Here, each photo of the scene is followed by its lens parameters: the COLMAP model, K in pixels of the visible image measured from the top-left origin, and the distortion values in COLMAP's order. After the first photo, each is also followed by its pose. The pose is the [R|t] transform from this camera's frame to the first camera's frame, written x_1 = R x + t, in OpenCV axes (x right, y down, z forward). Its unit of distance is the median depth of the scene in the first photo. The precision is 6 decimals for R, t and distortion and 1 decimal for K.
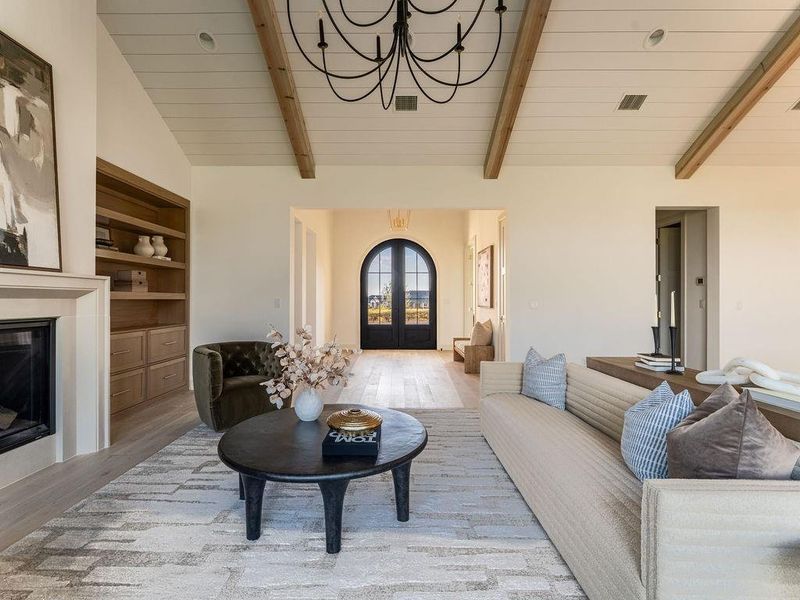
lens RADIAL K [[380.6, 0, 391.7], [0, 380.6, 296.2], [0, 0, 1]] dist [0.000600, -0.002975]
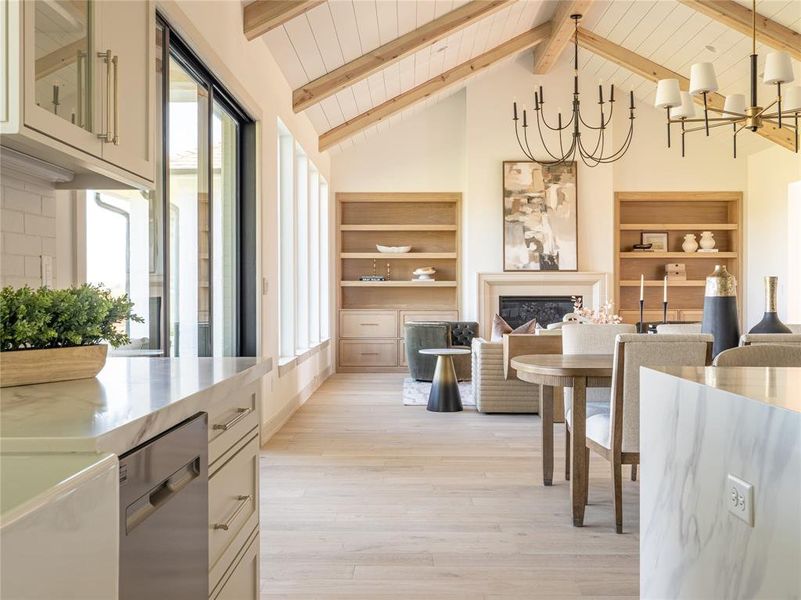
lens RADIAL K [[896.6, 0, 416.1], [0, 896.6, 310.4], [0, 0, 1]] dist [-0.008725, 0.000000]
pose [[0.013365, 0.014294, -0.999809, 3.526261], [0.006708, 0.999874, 0.014385, 0.059452], [0.999888, -0.006899, 0.013268, 0.145210]]
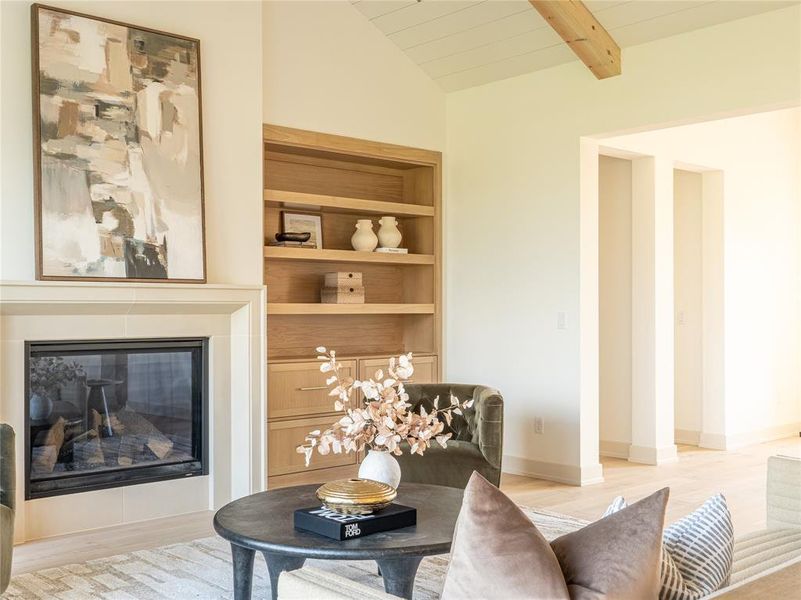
lens RADIAL K [[896.6, 0, 405.4], [0, 896.6, 304.5], [0, 0, 1]] dist [-0.008725, 0.000000]
pose [[0.680769, -0.004709, -0.732483, 0.885527], [0.005162, 0.999985, -0.001630, -0.010226], [0.732480, -0.002671, 0.680784, -0.028319]]
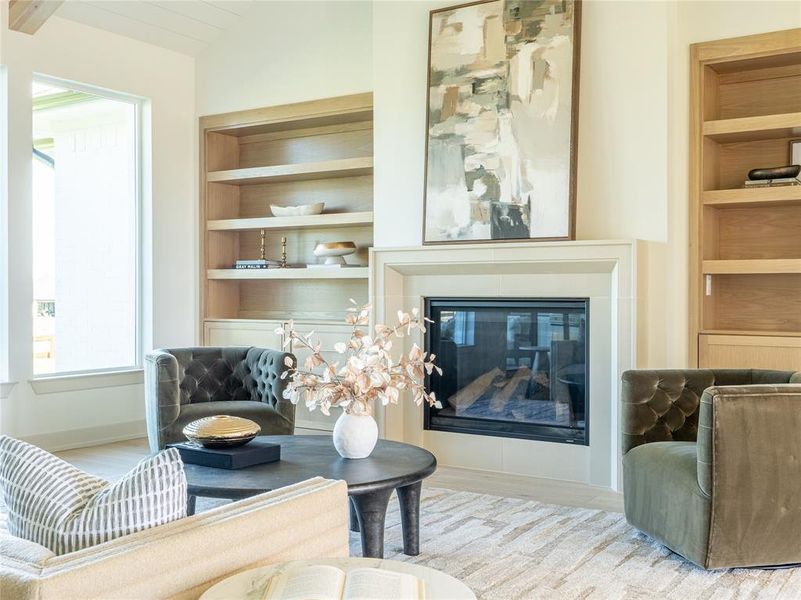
lens RADIAL K [[896.6, 0, 407.0], [0, 896.6, 307.7], [0, 0, 1]] dist [-0.008725, 0.000000]
pose [[-0.534270, 0.012554, -0.845221, 0.899512], [0.003004, 0.999912, 0.012953, 0.052610], [0.845309, 0.004381, -0.534260, 1.709898]]
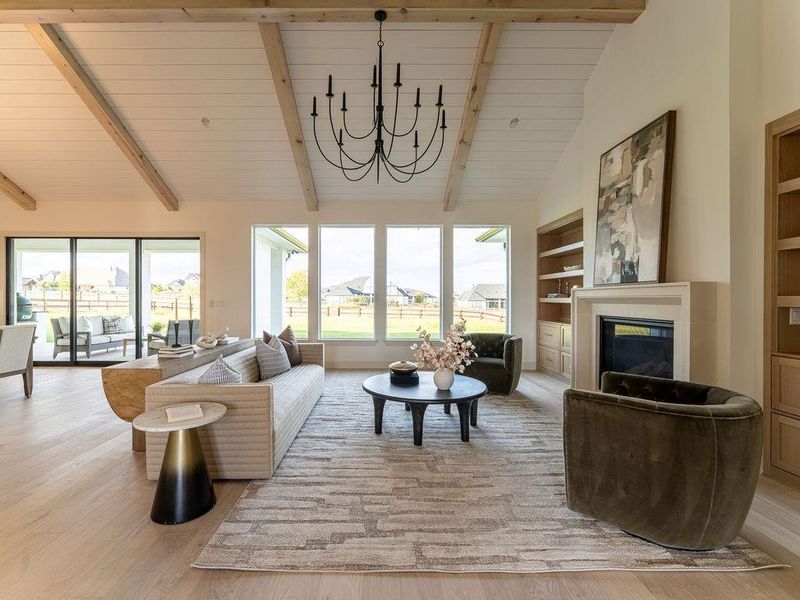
lens RADIAL K [[380.6, 0, 381.8], [0, 380.6, 300.7], [0, 0, 1]] dist [0.000600, -0.002975]
pose [[-0.999842, -0.004523, -0.017189, 0.031239], [-0.004487, 0.999988, -0.002110, -0.000554], [0.017199, -0.002033, -0.999850, 2.193587]]
